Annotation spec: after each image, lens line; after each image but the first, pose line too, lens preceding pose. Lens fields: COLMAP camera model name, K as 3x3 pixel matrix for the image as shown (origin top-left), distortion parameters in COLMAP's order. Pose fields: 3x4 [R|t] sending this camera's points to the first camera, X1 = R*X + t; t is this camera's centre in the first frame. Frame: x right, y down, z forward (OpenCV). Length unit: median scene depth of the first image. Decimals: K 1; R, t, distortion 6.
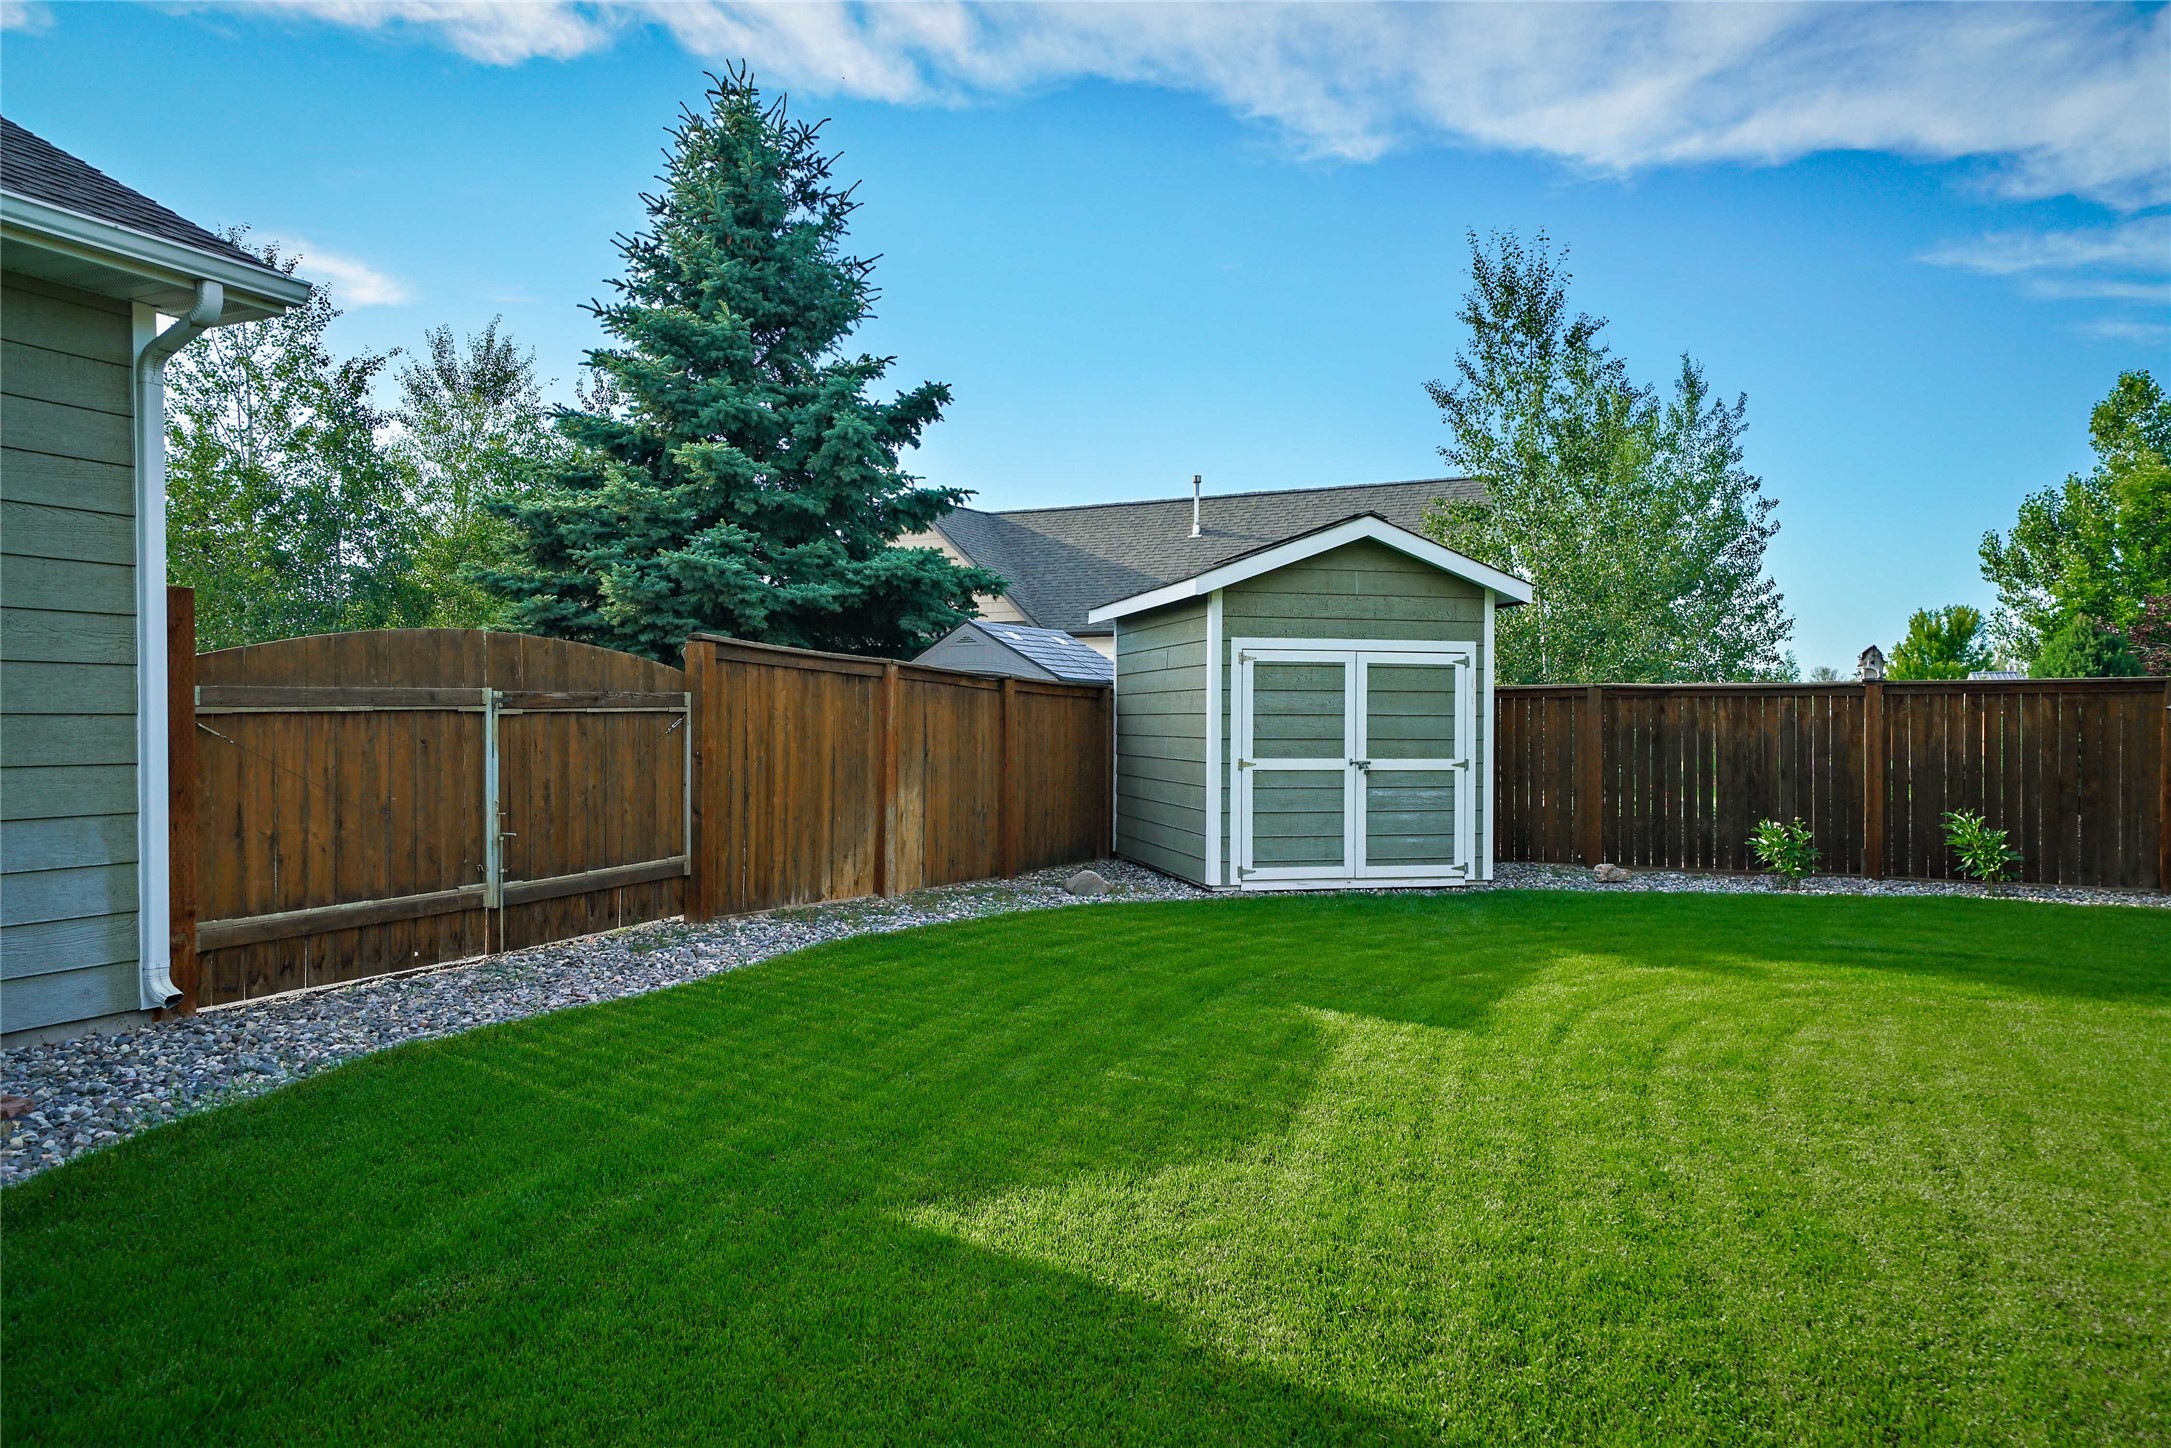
lens RADIAL K [[1438.2, 0, 1076.6], [0, 1438.2, 716.6], [0, 0, 1]] dist [0.030292, 0.005003]
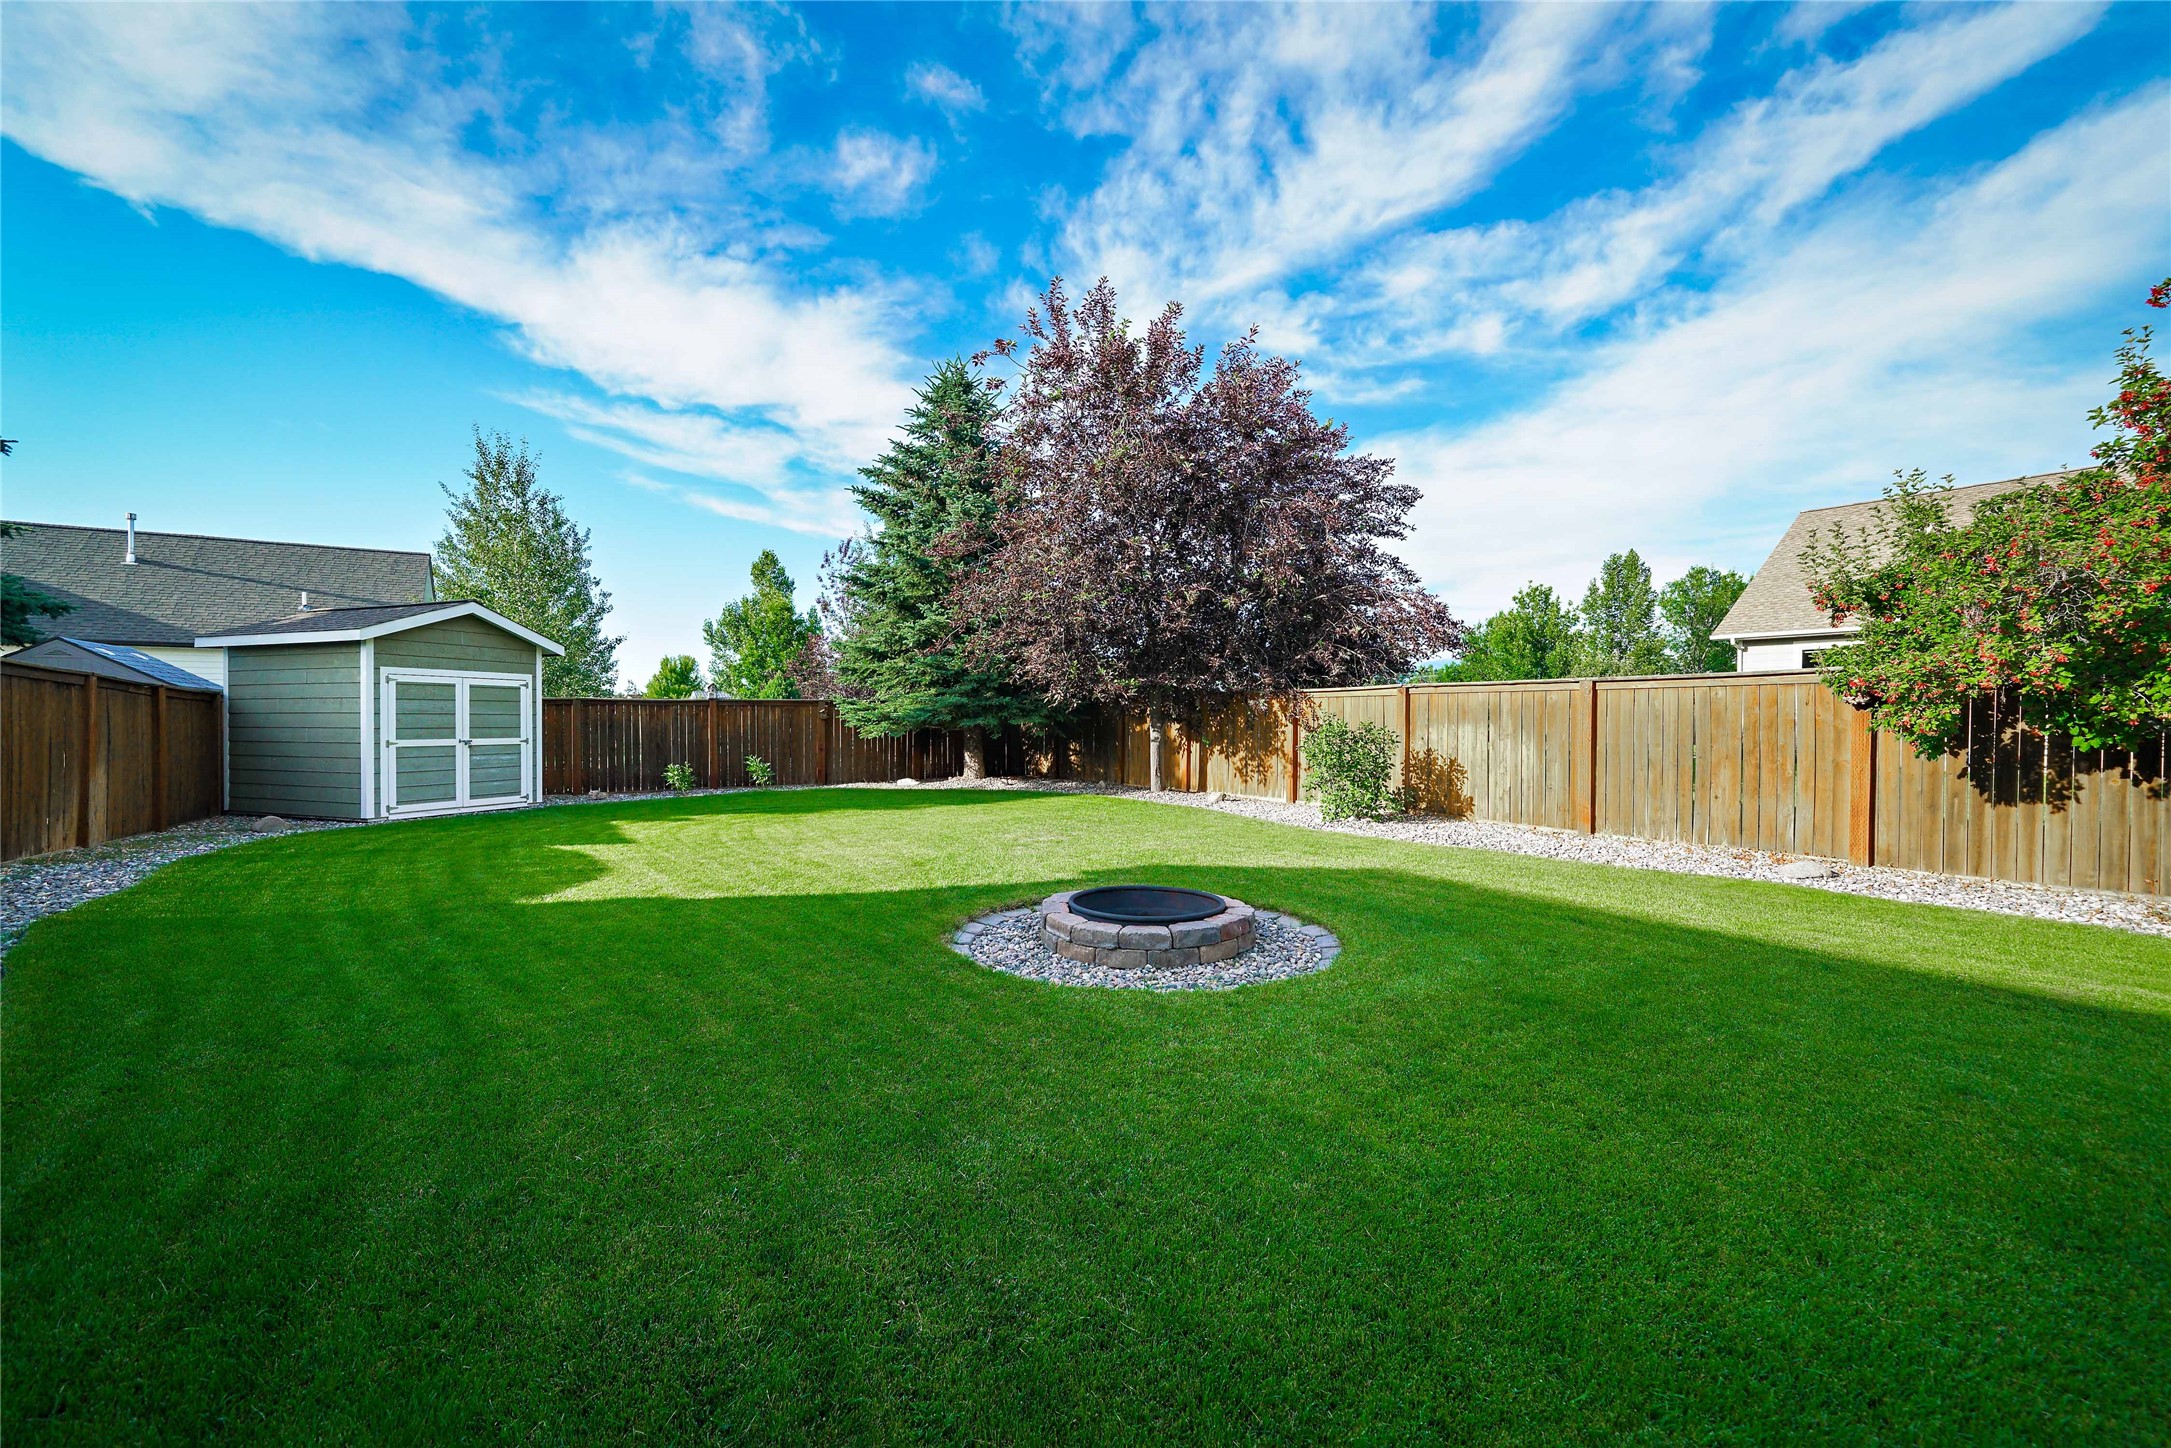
lens RADIAL K [[875.4, 0, 1074.4], [0, 875.4, 720.7], [0, 0, 1]] dist [-0.003547, 0.002358]
pose [[0.555589, -0.003329, 0.831450, -0.271096], [-0.003097, 0.999977, 0.006073, -0.001748], [-0.831451, -0.005949, 0.555566, -0.205034]]
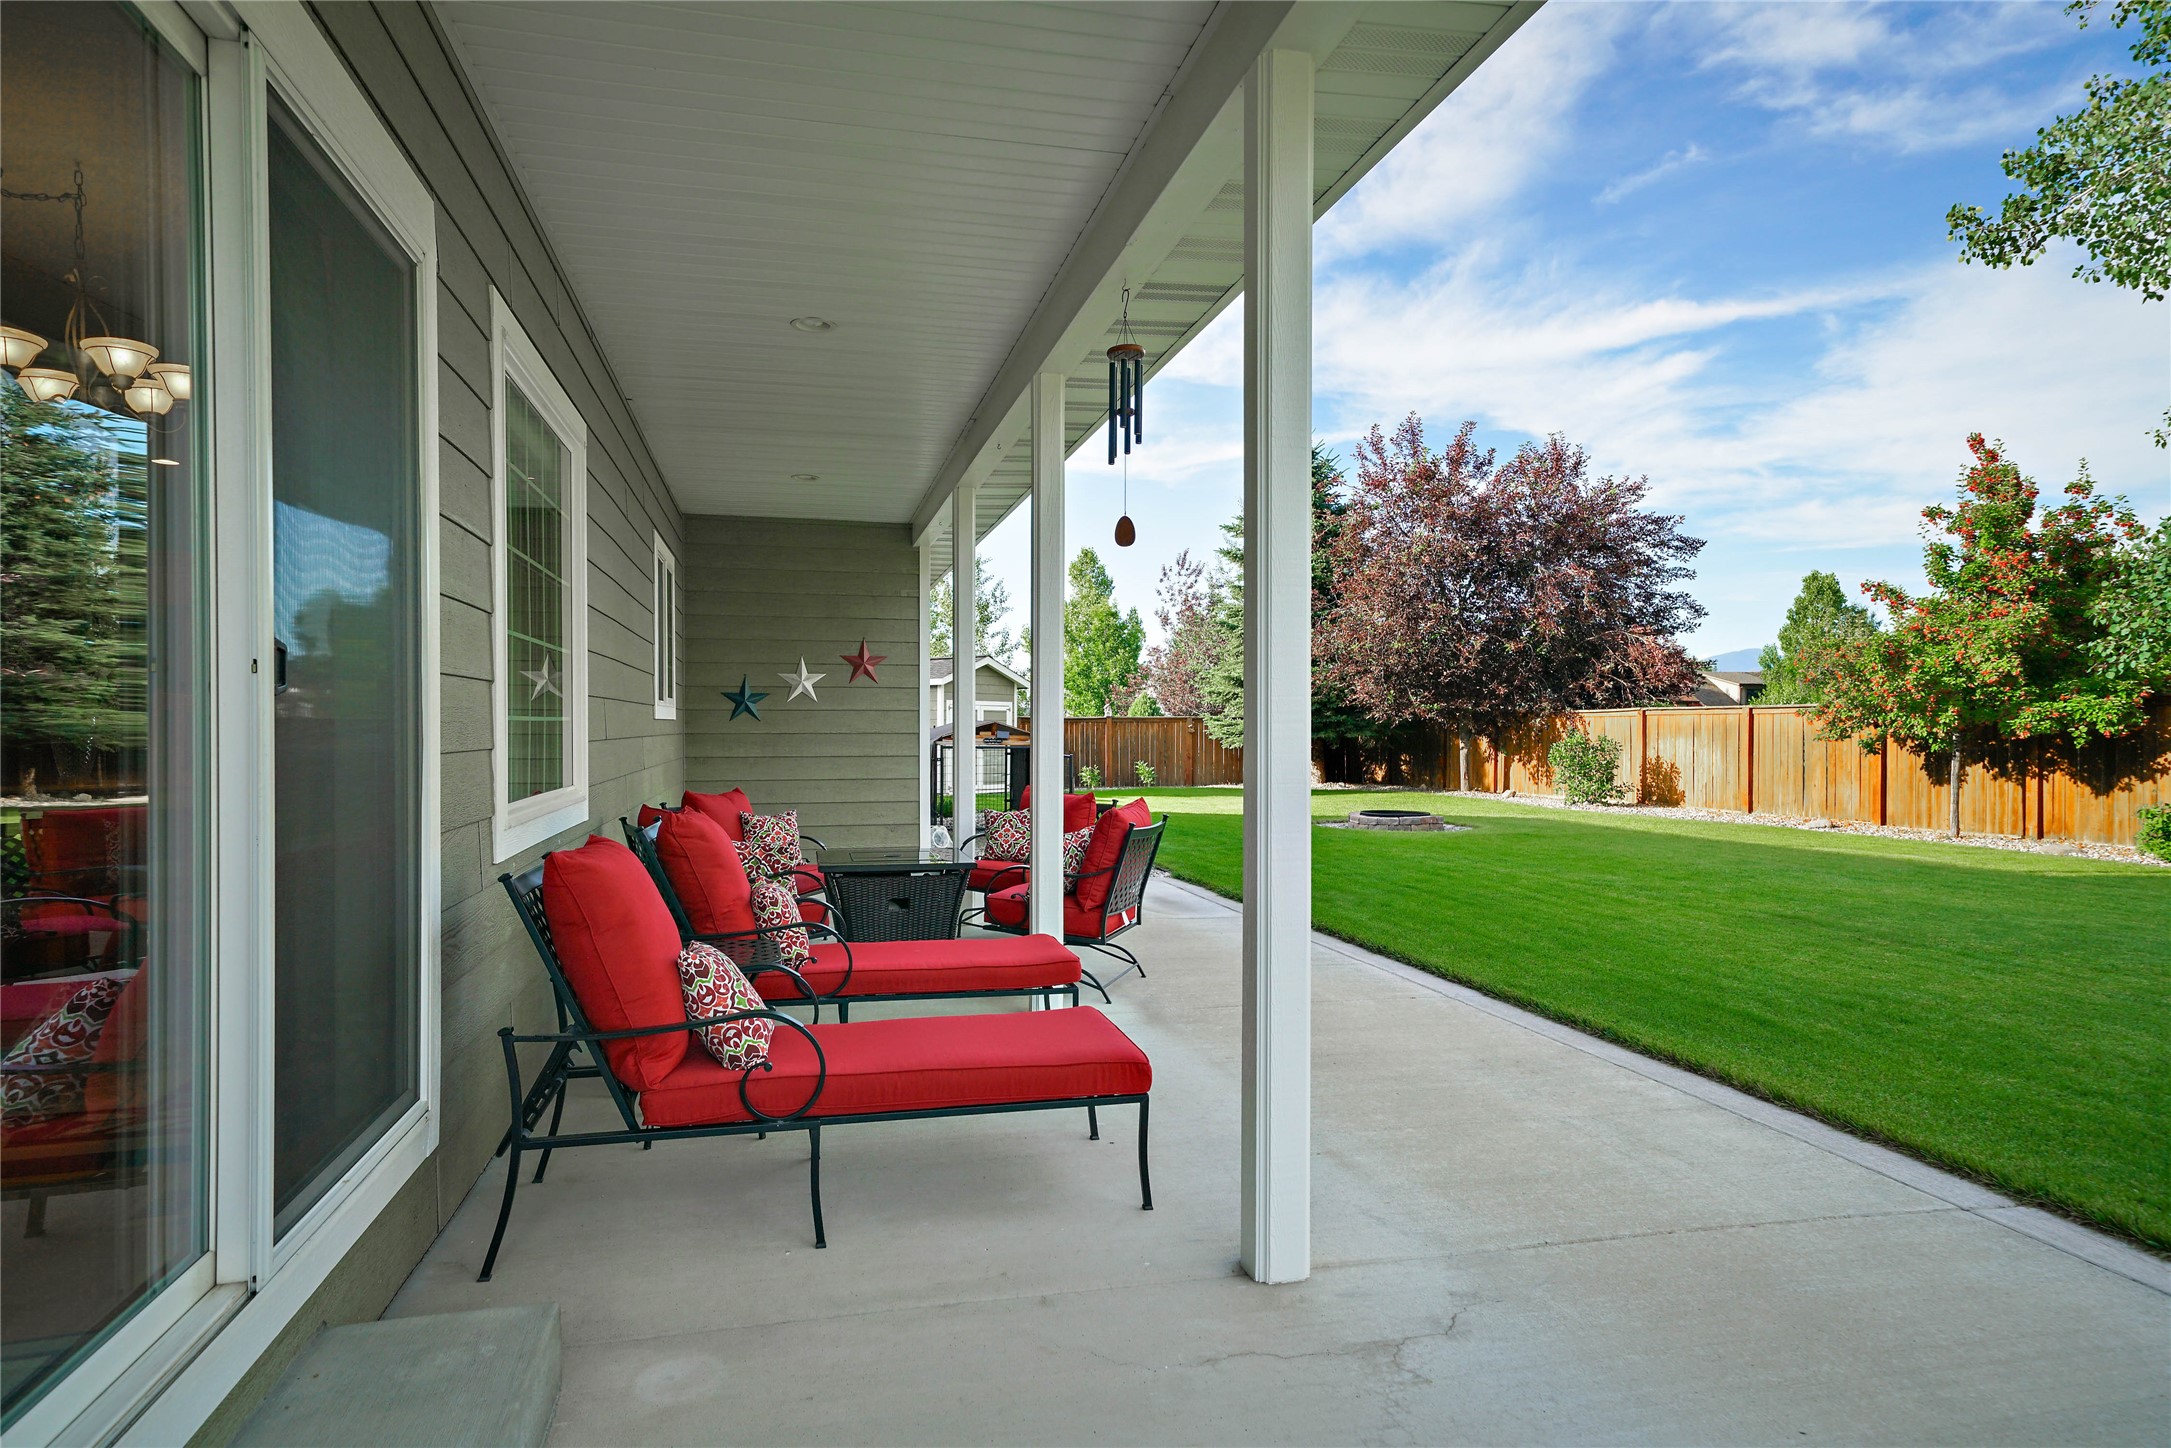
lens RADIAL K [[1225.4, 0, 1069.6], [0, 1225.4, 726.1], [0, 0, 1]] dist [0.007121, 0.000366]
pose [[0.783089, 0.002979, 0.621903, -1.083630], [-0.003629, 0.999993, -0.000220, -0.006837], [-0.621899, -0.002084, 0.783095, -0.886617]]
